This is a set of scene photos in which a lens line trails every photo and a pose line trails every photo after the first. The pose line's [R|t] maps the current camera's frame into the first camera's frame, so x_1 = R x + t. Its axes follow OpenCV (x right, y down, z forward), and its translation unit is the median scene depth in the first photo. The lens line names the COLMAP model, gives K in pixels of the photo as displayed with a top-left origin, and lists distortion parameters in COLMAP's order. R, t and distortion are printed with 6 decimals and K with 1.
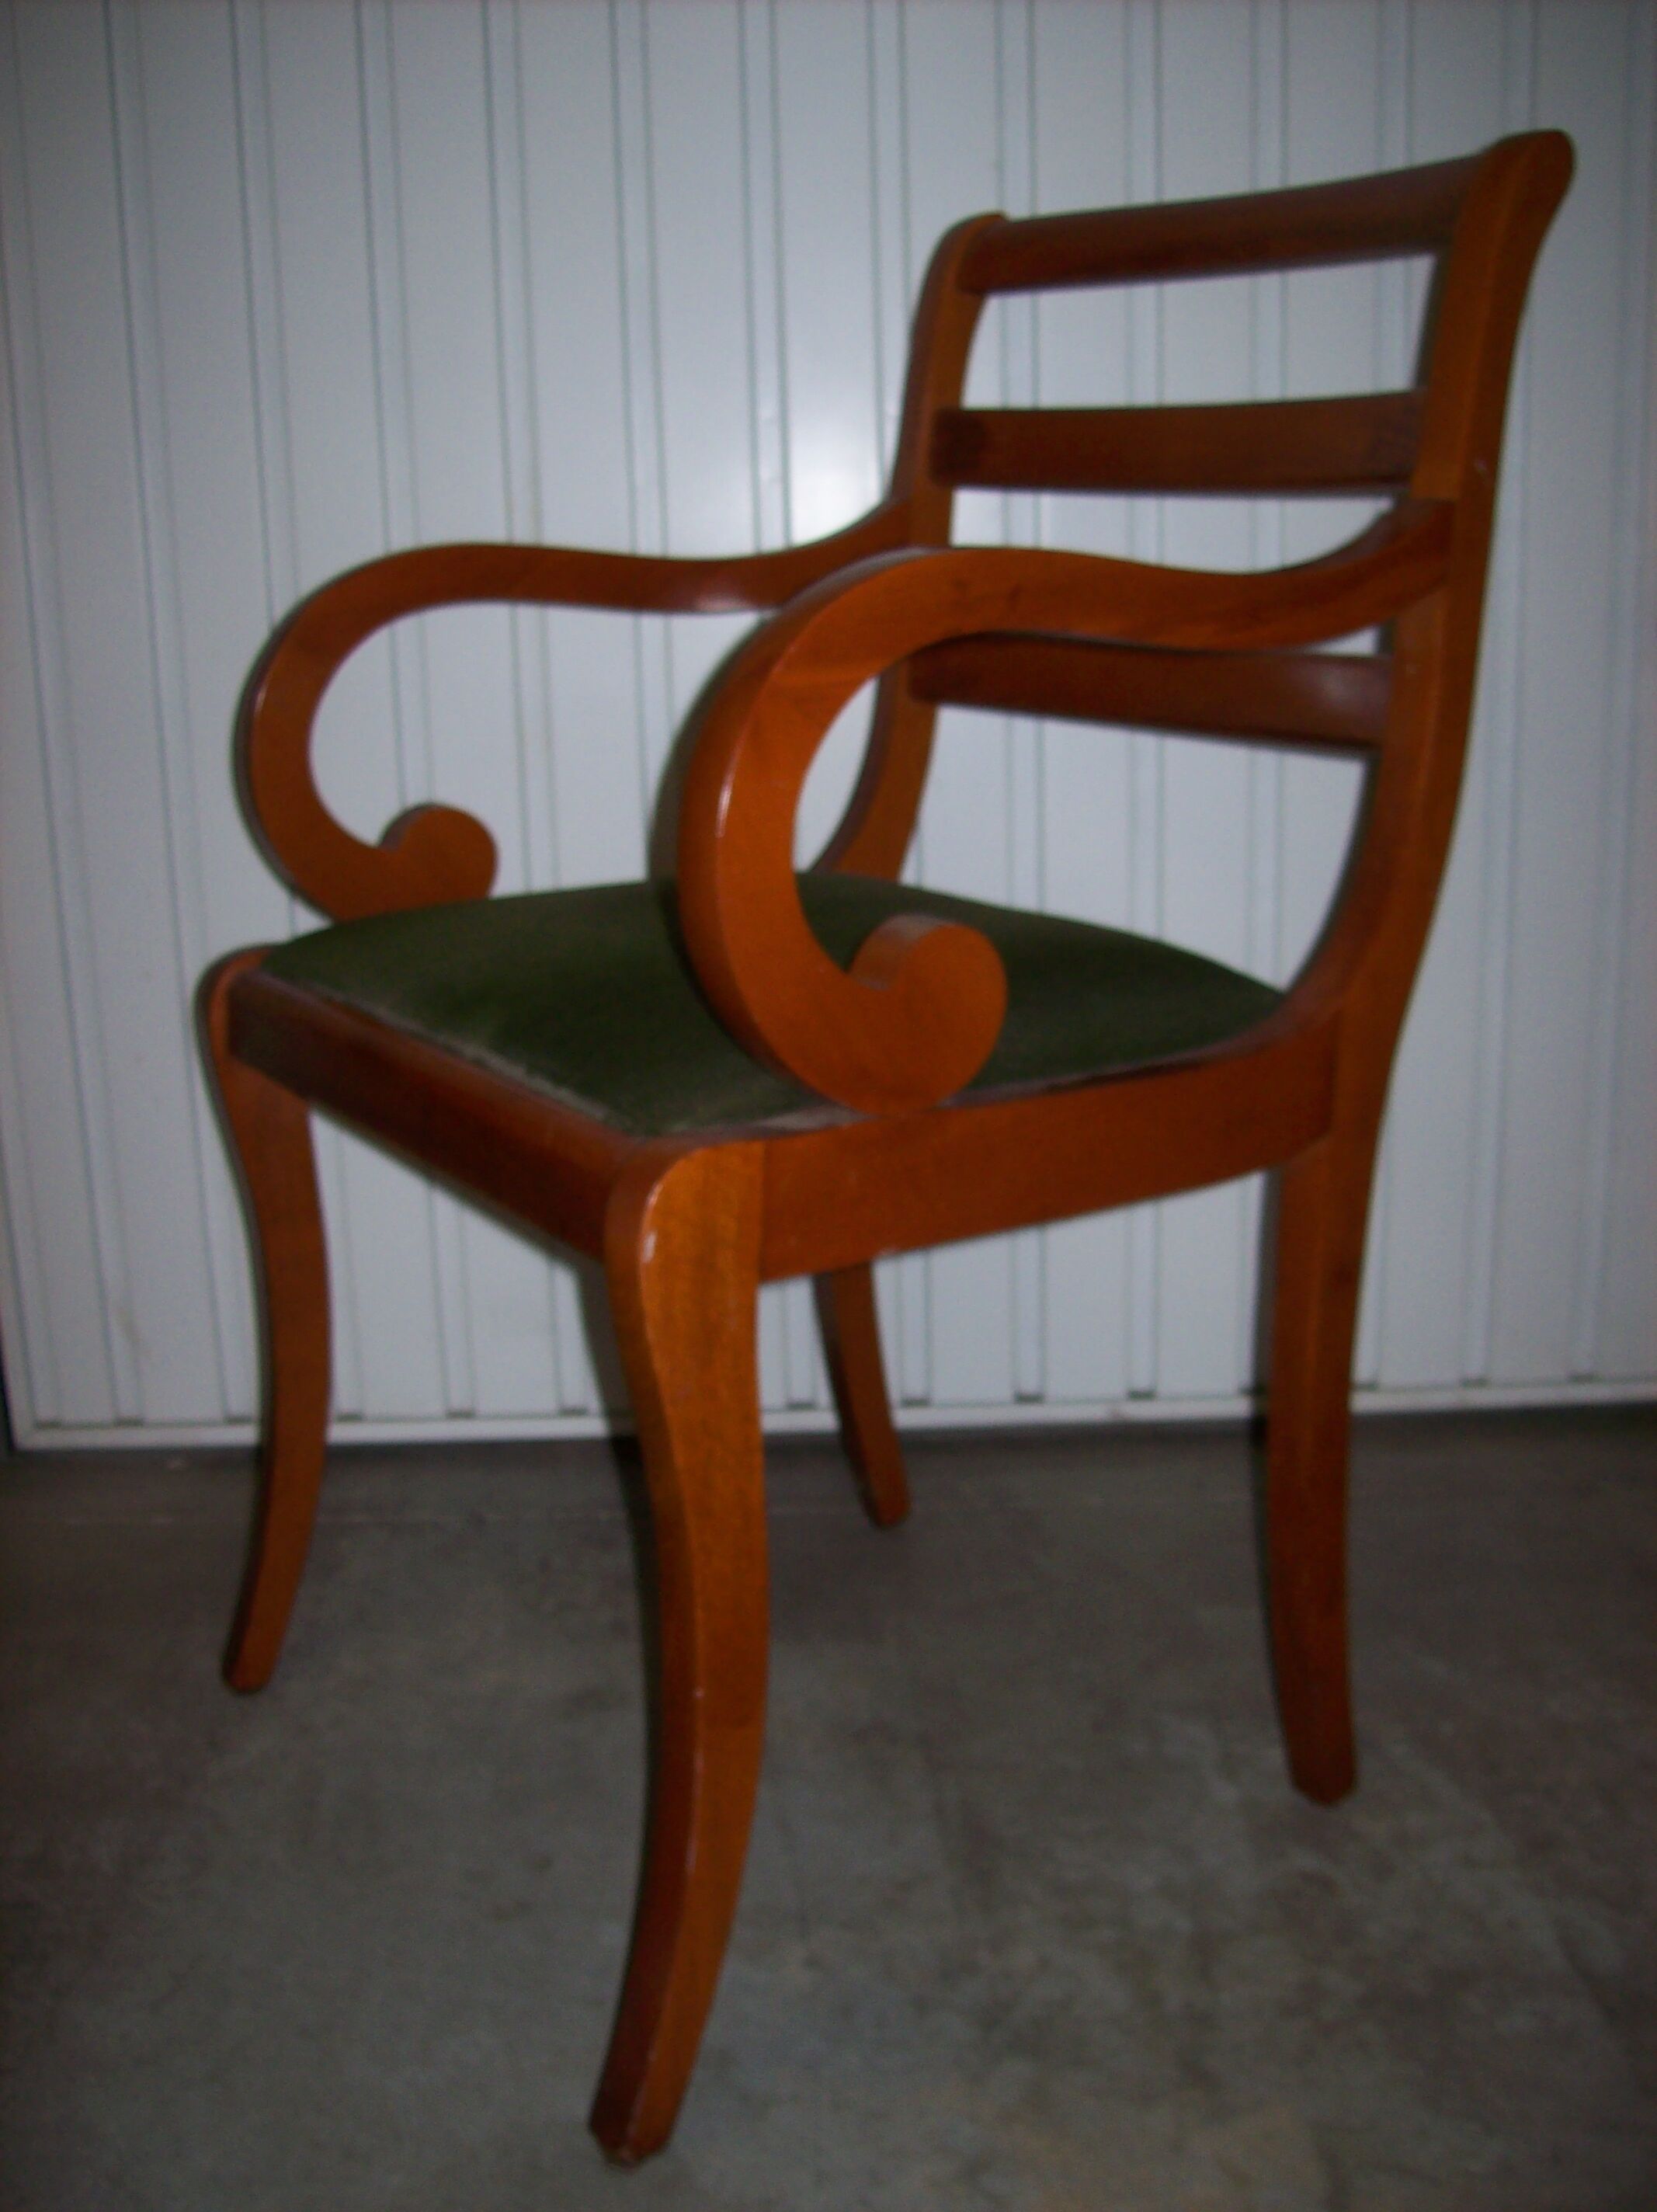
lens RADIAL K [[2333.7, 0, 828.2], [0, 2333.7, 1138.3], [0, 0, 1]] dist [-0.177589, 0.137996]
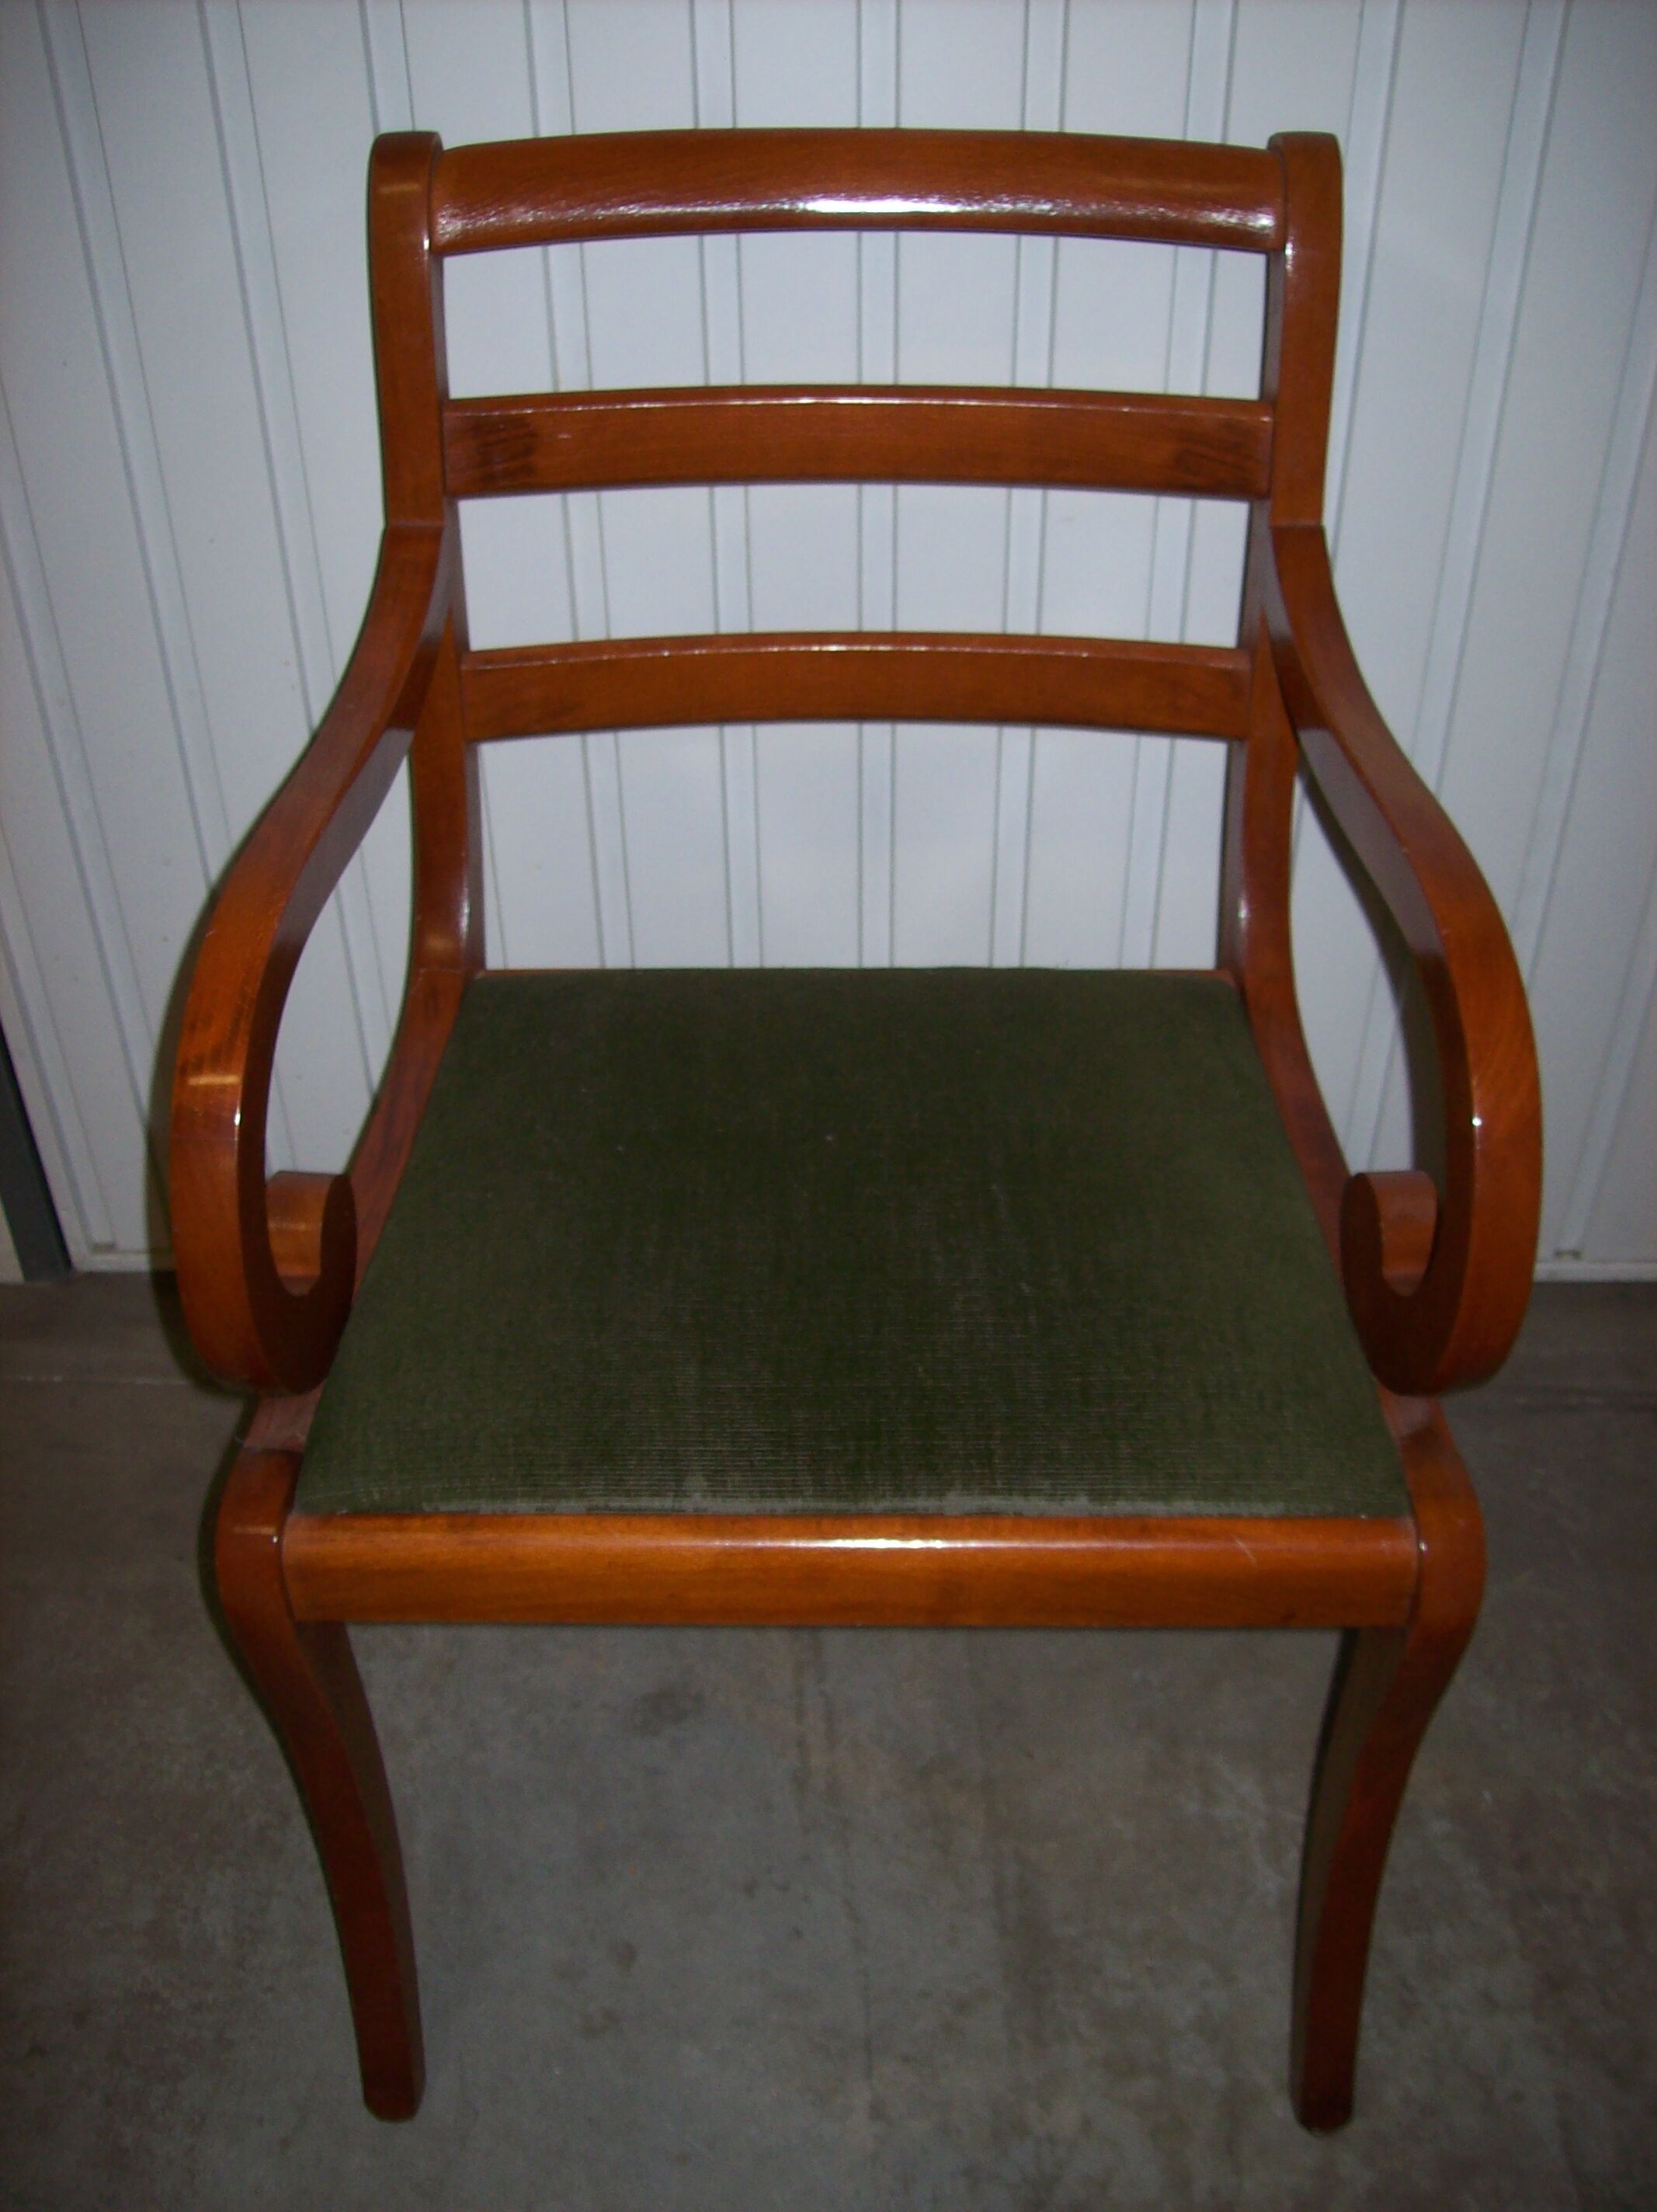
lens RADIAL K [[2333.7, 0, 828.2], [0, 2333.7, 1138.3], [0, 0, 1]] dist [-0.177589, 0.137996]
pose [[0.999350, 0.034527, -0.010356, -0.032680], [-0.026853, 0.904744, 0.425108, -0.491566], [0.024047, -0.424554, 0.905083, 0.196770]]
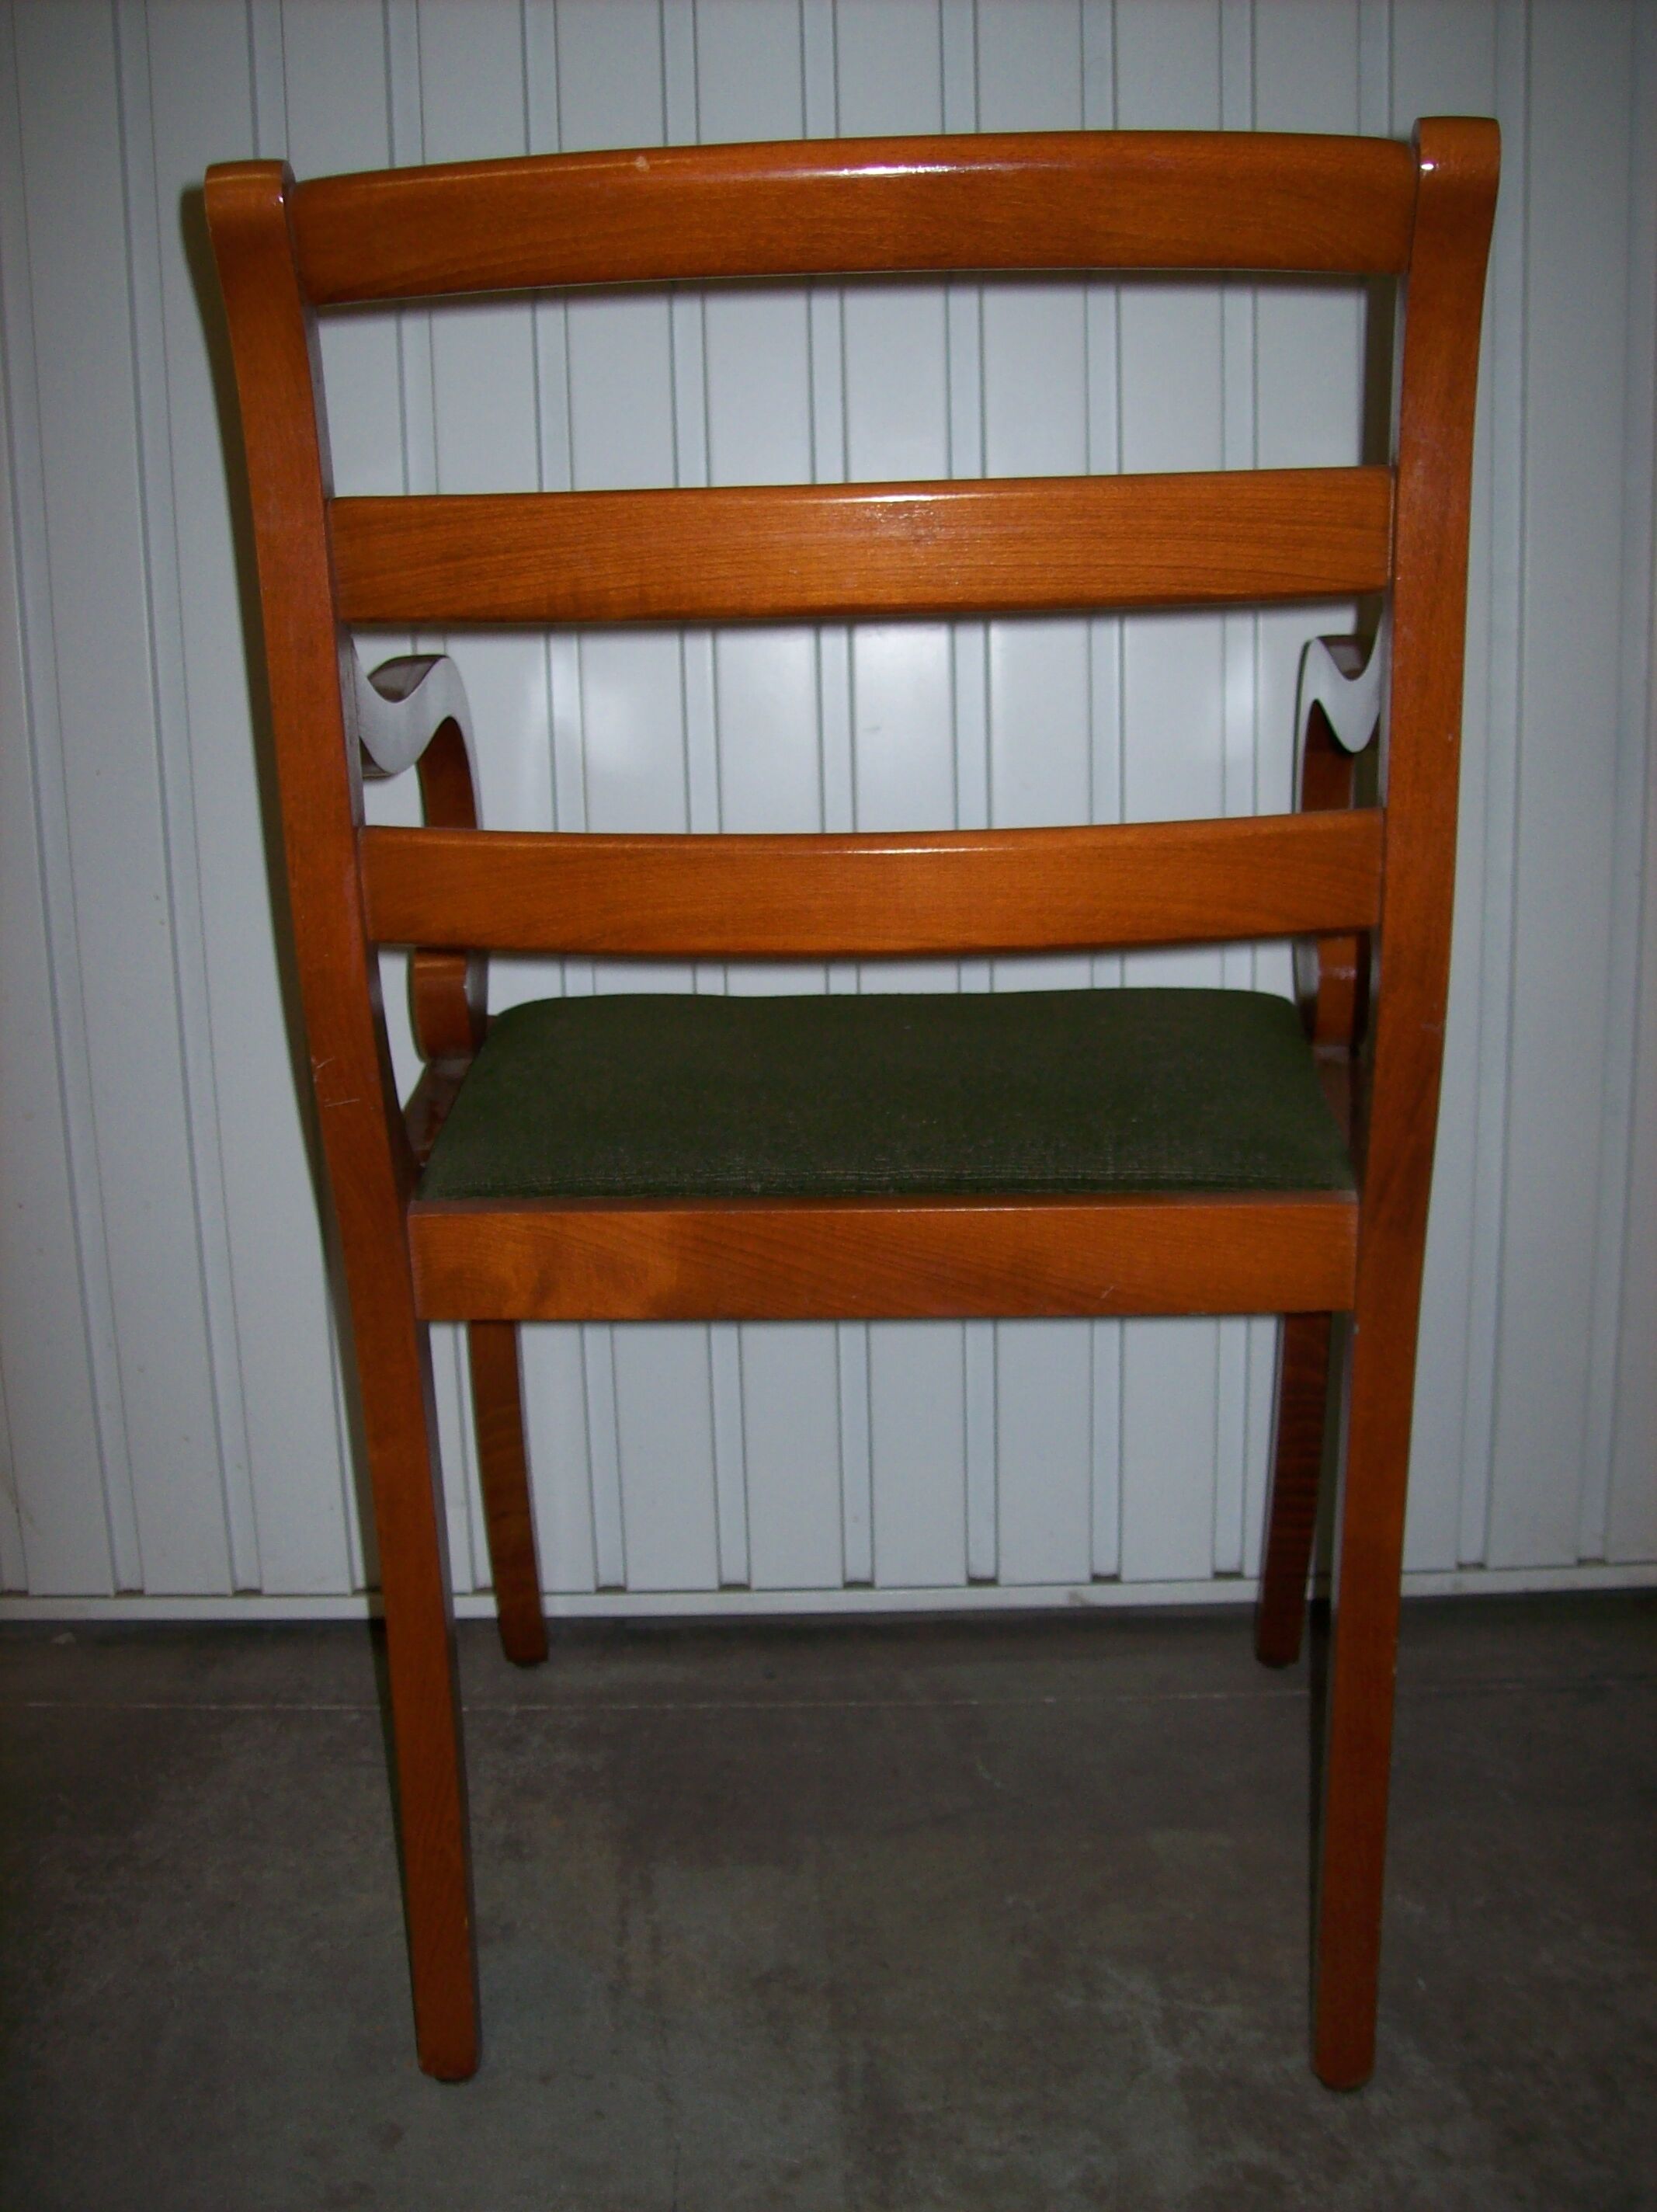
lens RADIAL K [[2333.7, 0, 828.2], [0, 2333.7, 1138.3], [0, 0, 1]] dist [-0.177589, 0.137996]
pose [[0.999796, 0.006719, -0.019028, 0.059770], [-0.007452, 0.999224, -0.038672, -0.038693], [0.018753, 0.038806, 0.999071, 0.112415]]
